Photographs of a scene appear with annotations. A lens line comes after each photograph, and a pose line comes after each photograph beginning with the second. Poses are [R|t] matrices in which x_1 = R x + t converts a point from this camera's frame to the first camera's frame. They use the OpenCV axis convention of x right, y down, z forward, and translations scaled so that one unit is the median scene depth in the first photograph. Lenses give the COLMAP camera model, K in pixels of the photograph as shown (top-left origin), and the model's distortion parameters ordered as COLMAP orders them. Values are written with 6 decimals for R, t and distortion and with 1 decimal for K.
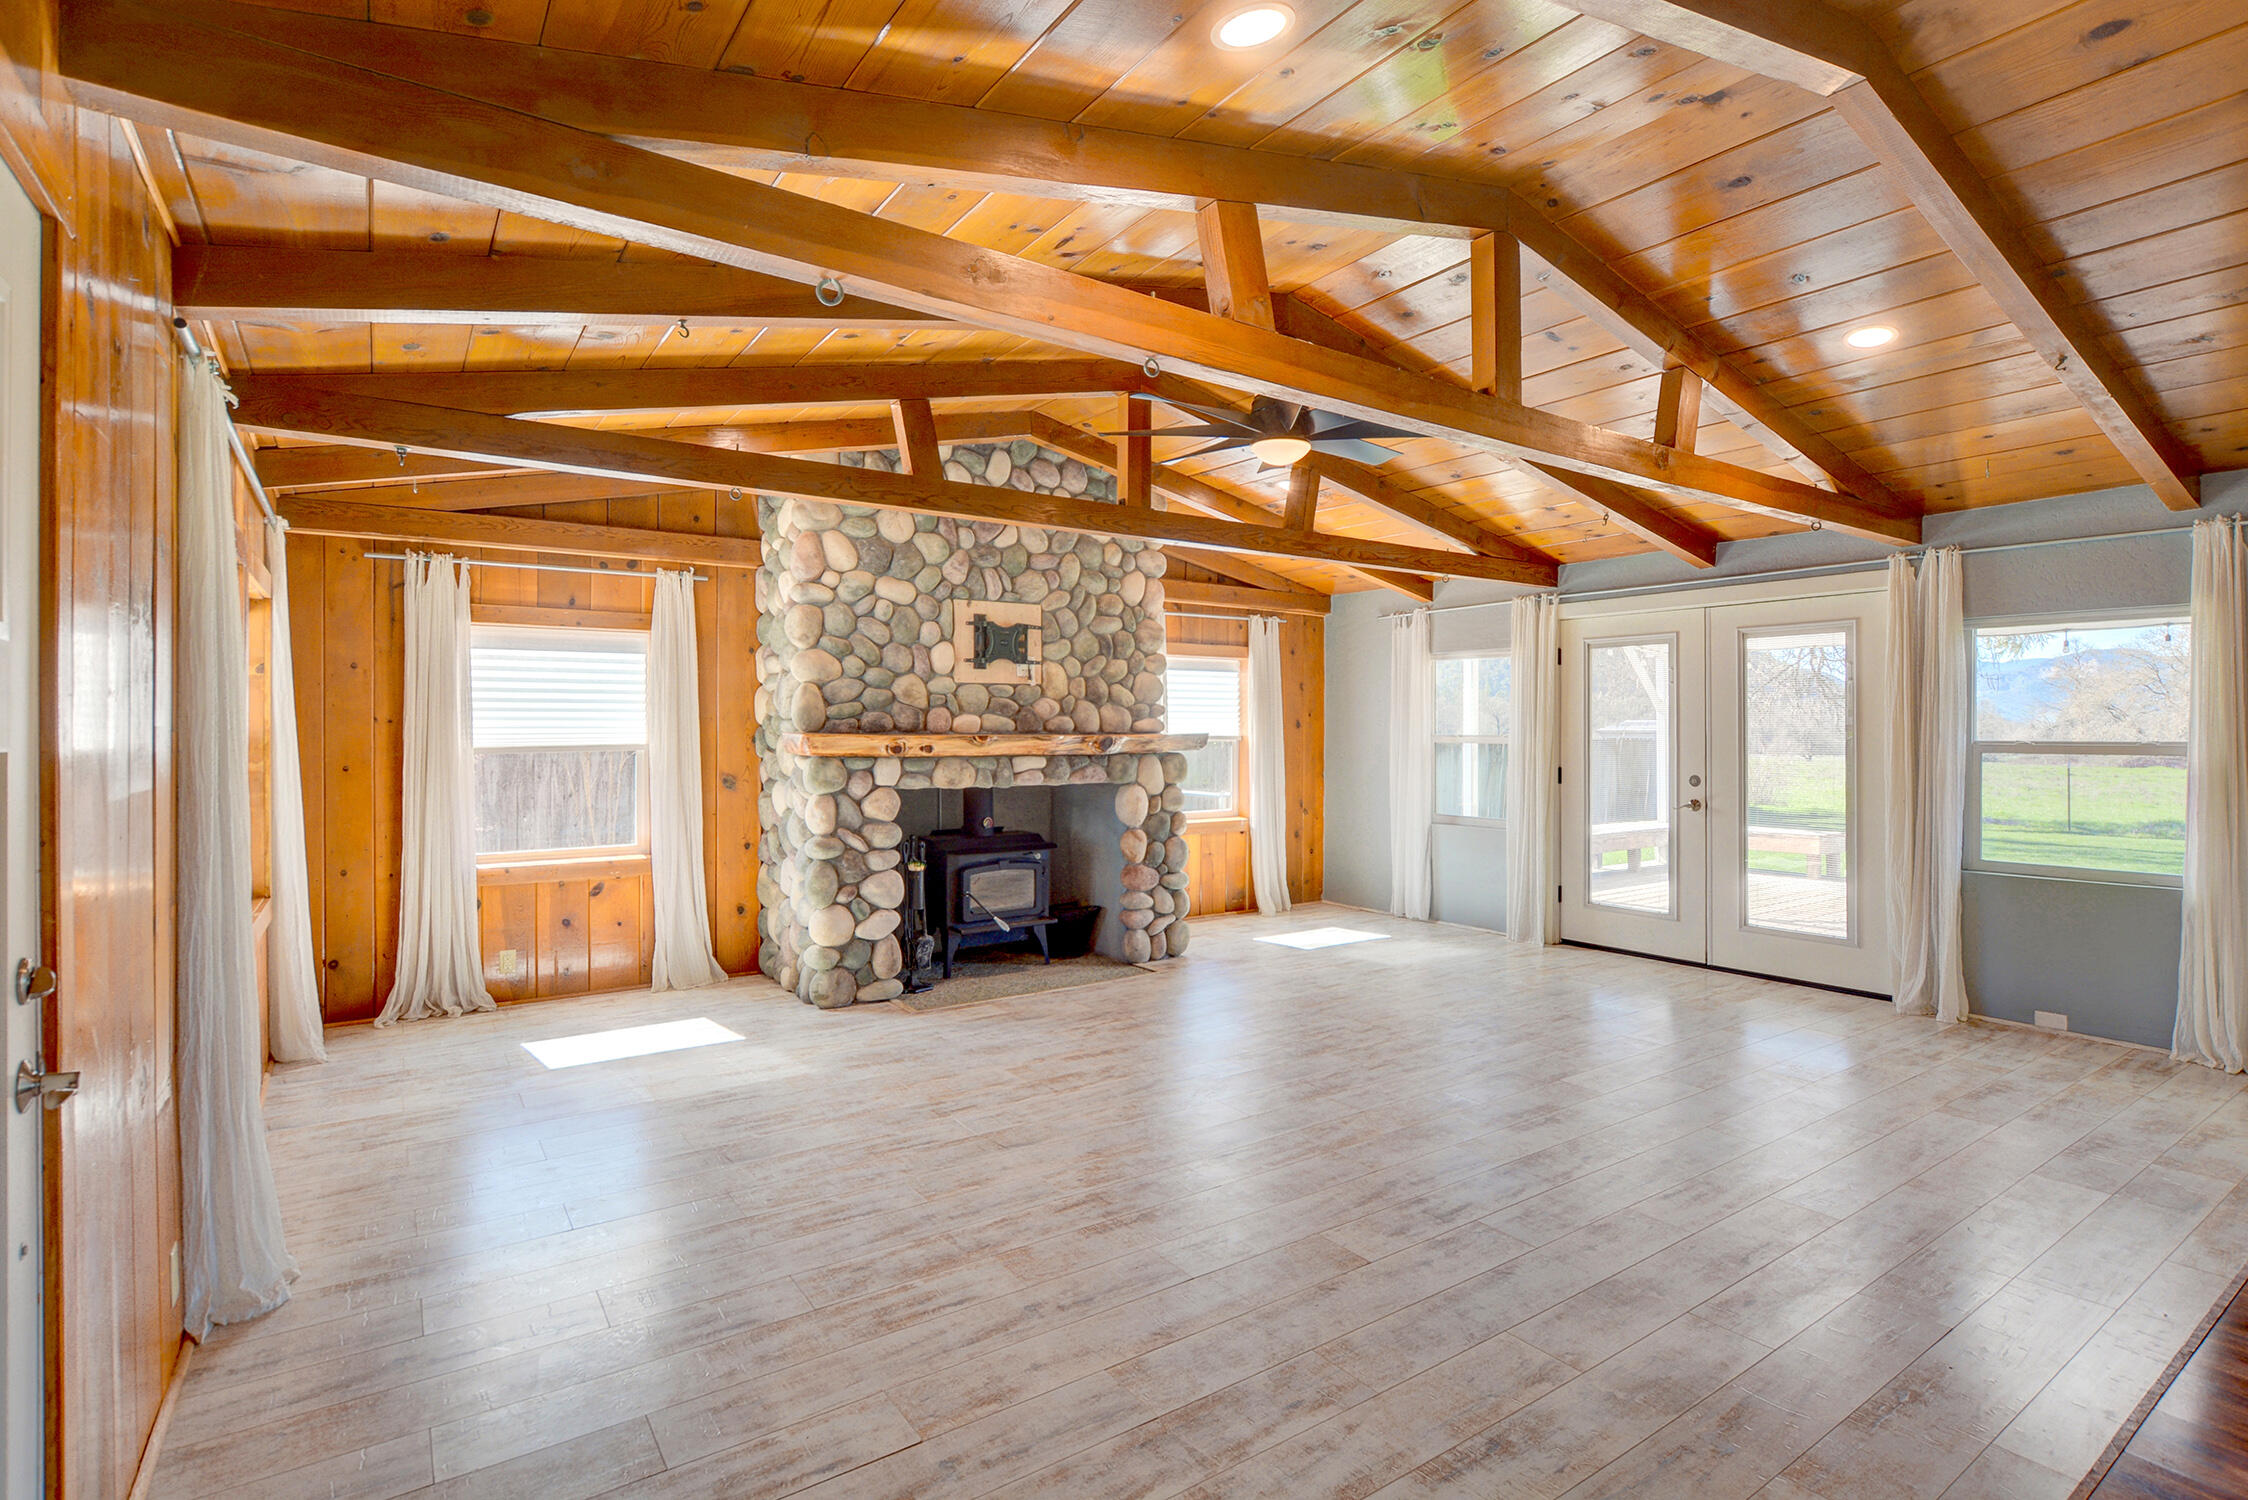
lens RADIAL K [[1077.1, 0, 1131.0], [0, 1077.1, 722.9], [0, 0, 1]] dist [-0.026755, 0.003249]
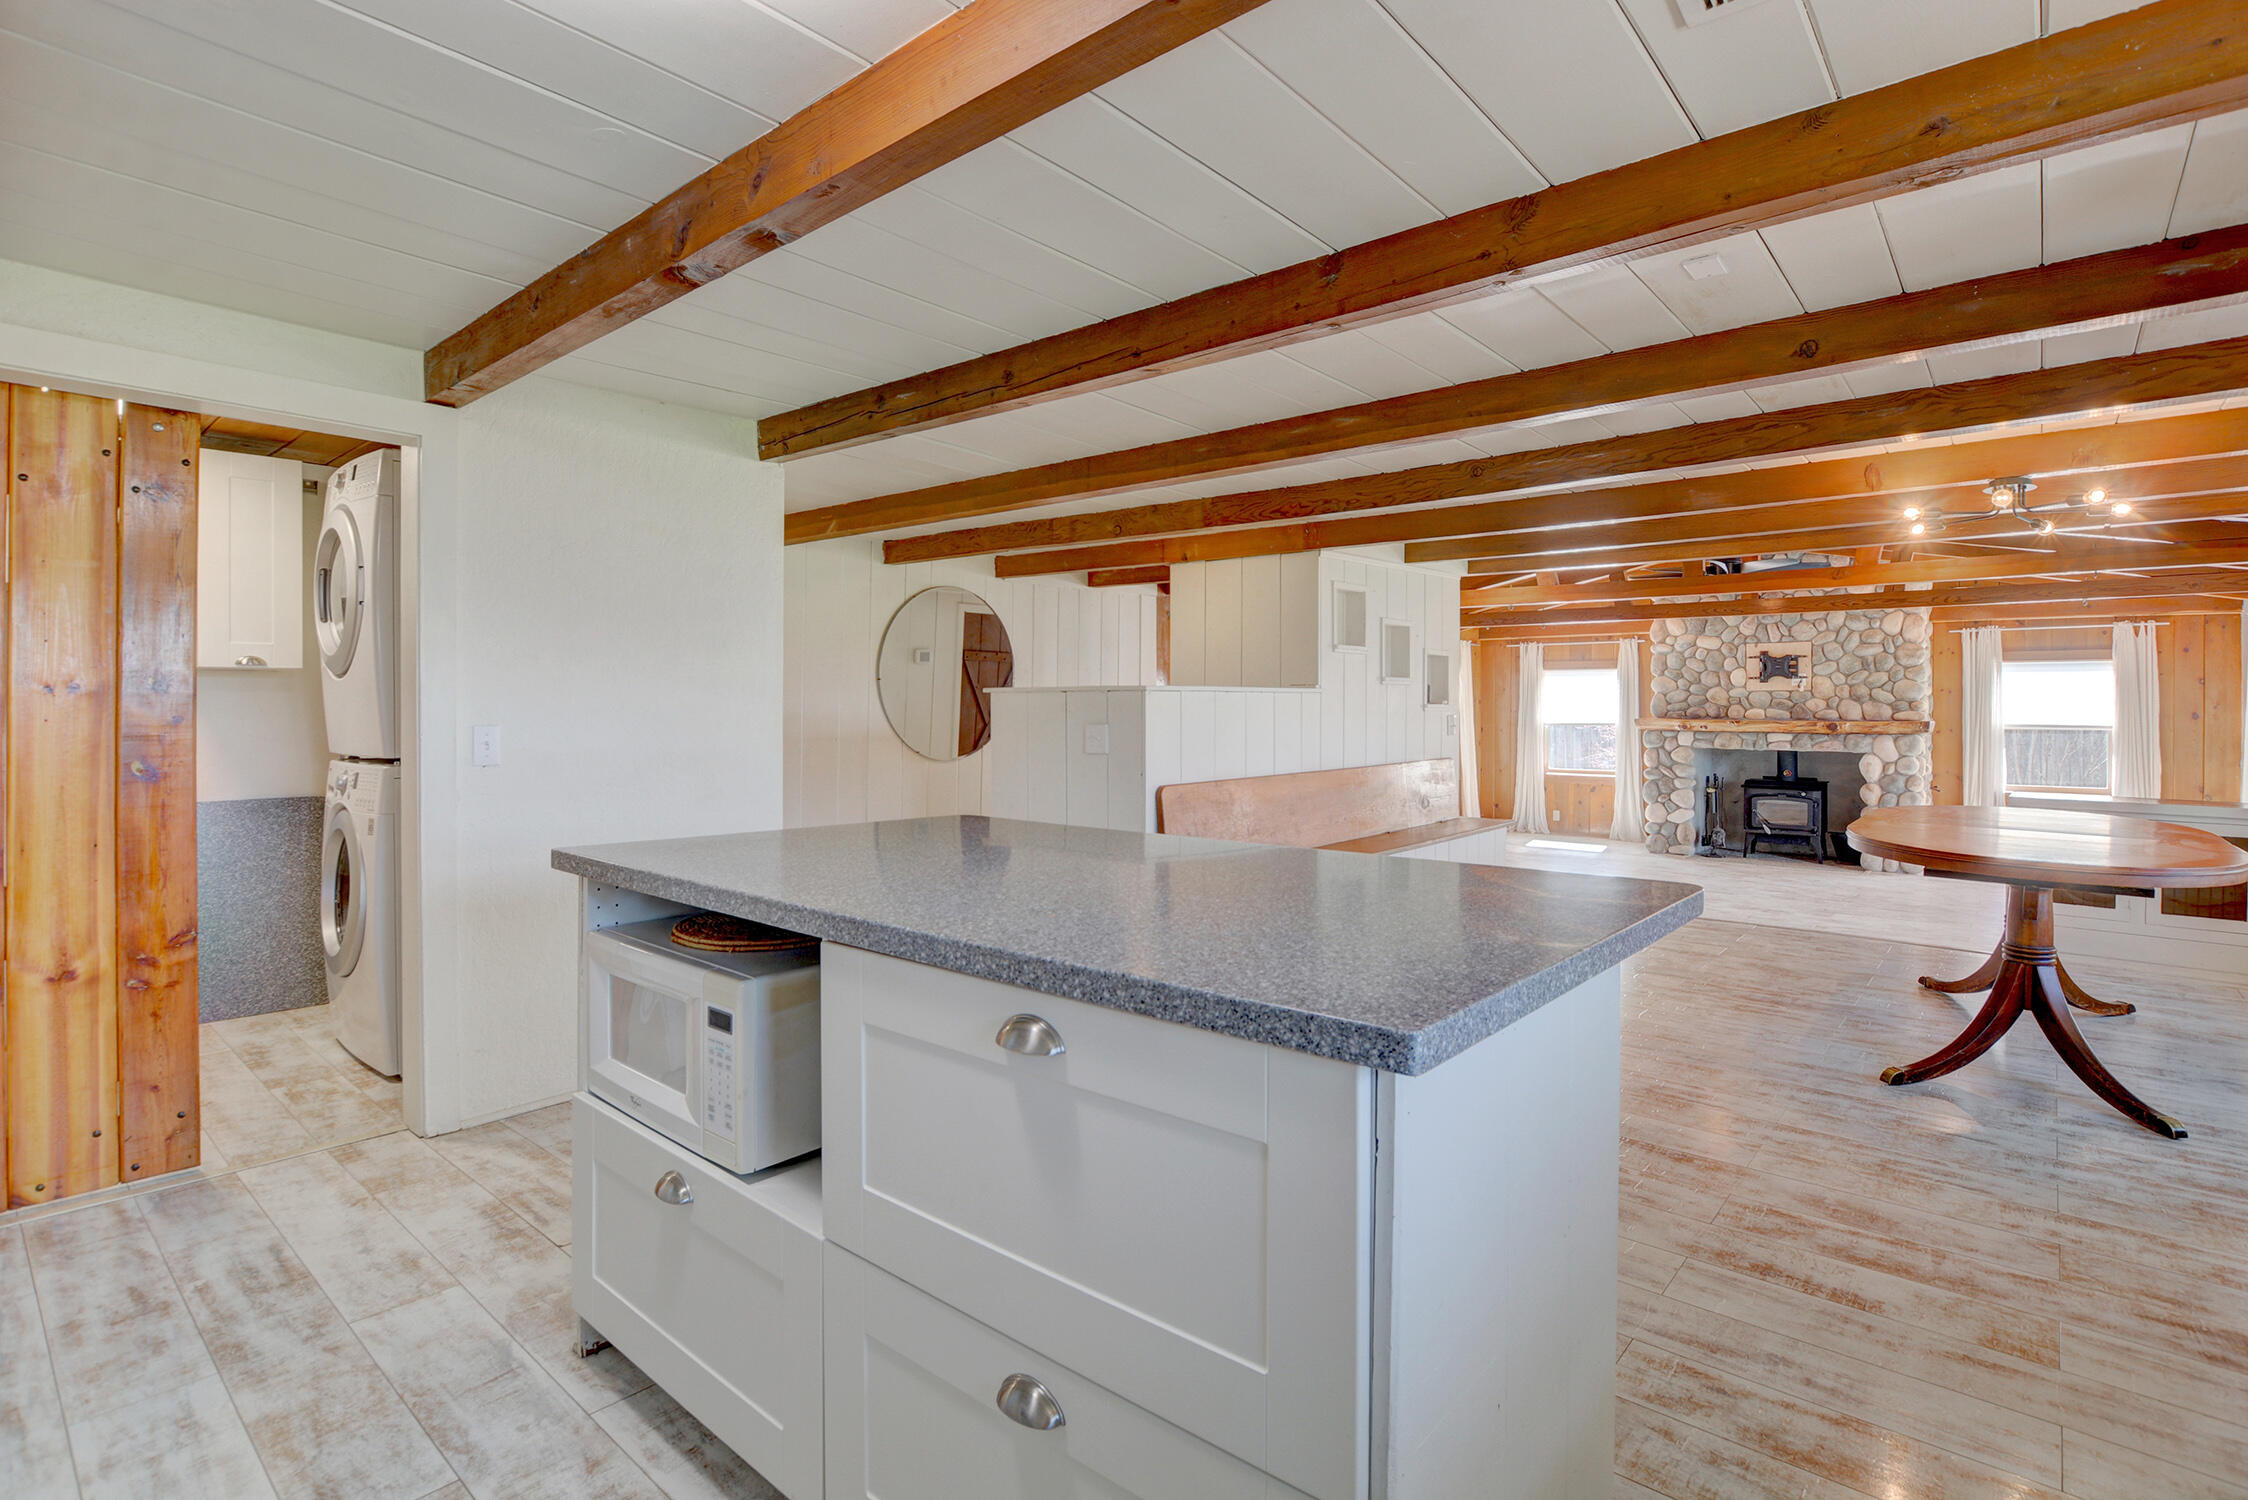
lens RADIAL K [[1077.1, 0, 1138.4], [0, 1077.1, 704.0], [0, 0, 1]] dist [-0.026755, 0.003249]
pose [[0.248602, -0.001333, -0.968605, 1.384303], [0.001012, 0.999999, -0.001117, -0.015795], [0.968605, -0.000703, 0.248603, -0.438768]]
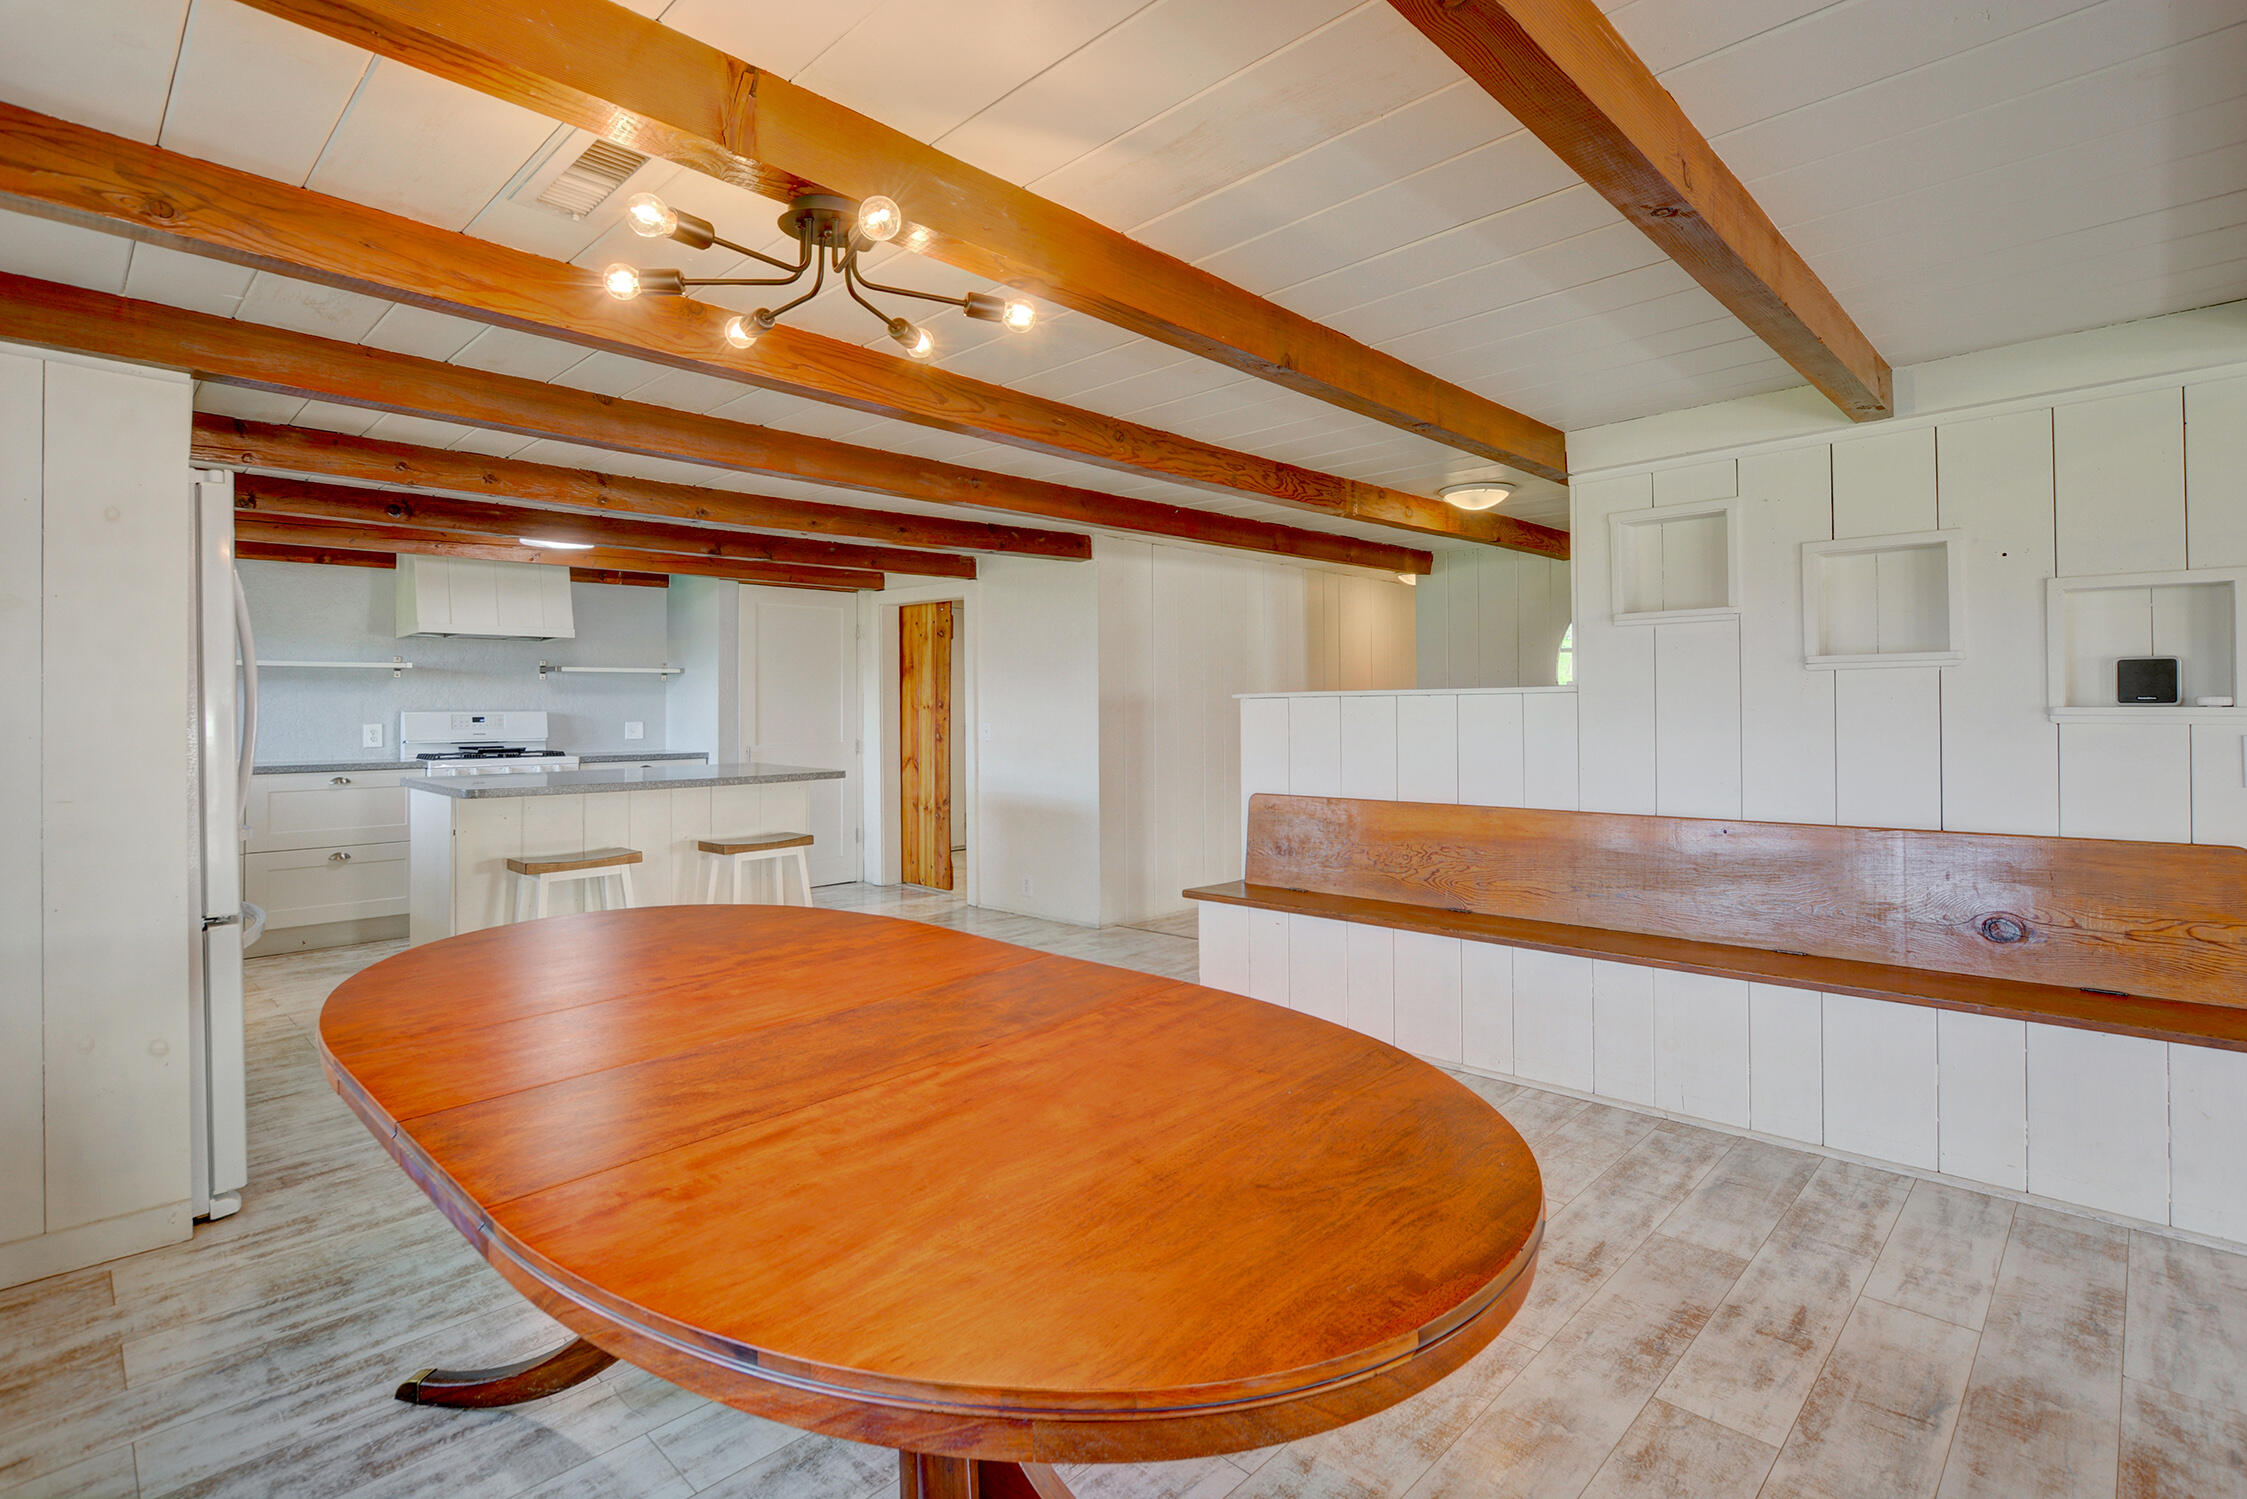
lens RADIAL K [[1076.6, 0, 1120.4], [0, 1076.6, 697.2], [0, 0, 1]] dist [-0.026755, 0.003249]
pose [[-0.982107, 0.001334, -0.188318, 0.854721], [0.004101, 0.999889, -0.014306, -0.015823], [0.188278, -0.014822, -0.982004, 0.552834]]
